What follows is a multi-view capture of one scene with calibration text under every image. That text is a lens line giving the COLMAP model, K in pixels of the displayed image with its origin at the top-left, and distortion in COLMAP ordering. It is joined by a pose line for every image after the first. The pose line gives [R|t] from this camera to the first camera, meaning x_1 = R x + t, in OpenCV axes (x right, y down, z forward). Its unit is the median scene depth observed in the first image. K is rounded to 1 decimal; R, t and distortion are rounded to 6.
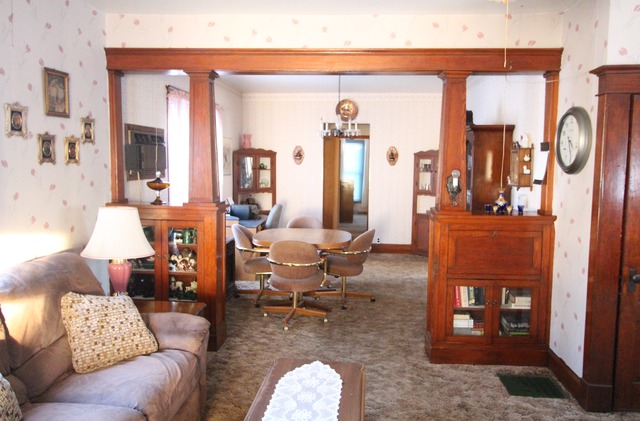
lens RADIAL K [[465.7, 0, 323.1], [0, 465.7, 204.3], [0, 0, 1]] dist [-0.004793, 0.001752]
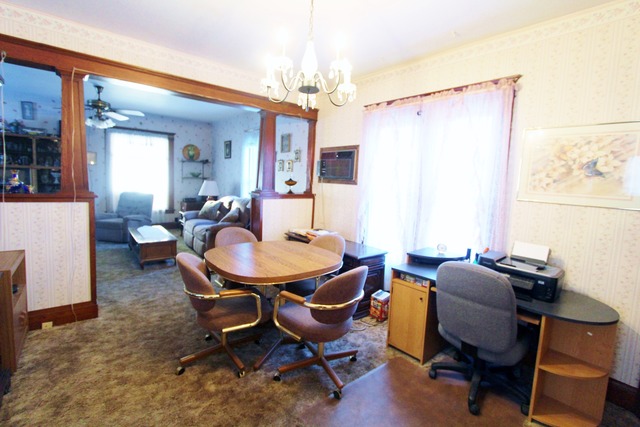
lens RADIAL K [[295.9, 0, 323.8], [0, 295.9, 209.4], [0, 0, 1]] dist [-0.015578, 0.000198]
pose [[-0.709340, 0.023280, -0.704482, 0.364375], [-0.123305, 0.979945, 0.156538, -0.143796], [0.693998, 0.197904, -0.692243, 2.049687]]
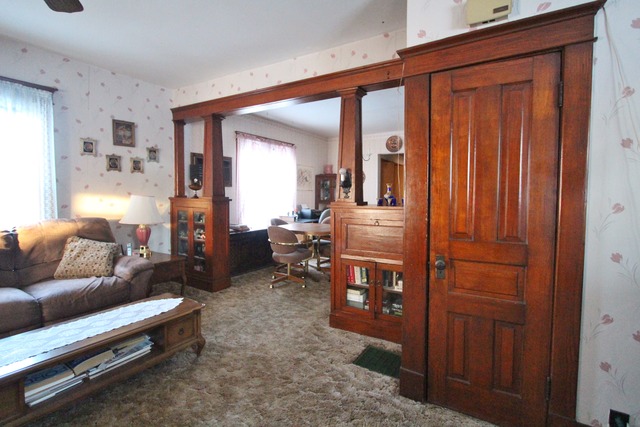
lens RADIAL K [[301.8, 0, 323.9], [0, 301.8, 207.1], [0, 0, 1]] dist [-0.015255, 0.000388]
pose [[0.894850, 0.016359, -0.446068, 0.589627], [-0.037881, 0.998506, -0.039372, 0.060545], [0.444757, 0.052129, 0.894133, 0.273838]]
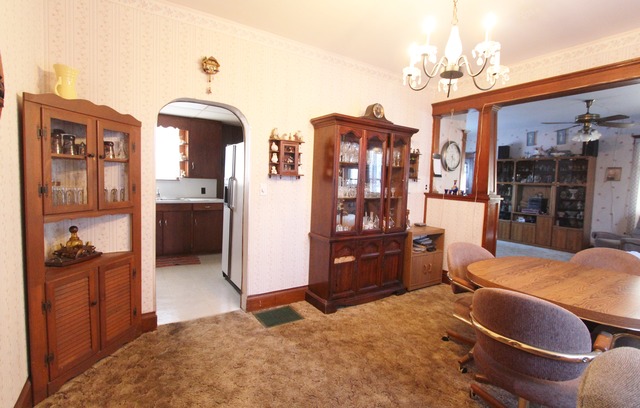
lens RADIAL K [[303.4, 0, 320.3], [0, 303.4, 200.5], [0, 0, 1]] dist [-0.017229, -0.000003]
pose [[-0.607328, -0.086005, 0.789782, -0.211243], [0.032527, 0.990598, 0.132886, -0.127559], [-0.793785, 0.106394, -0.598820, 2.139204]]
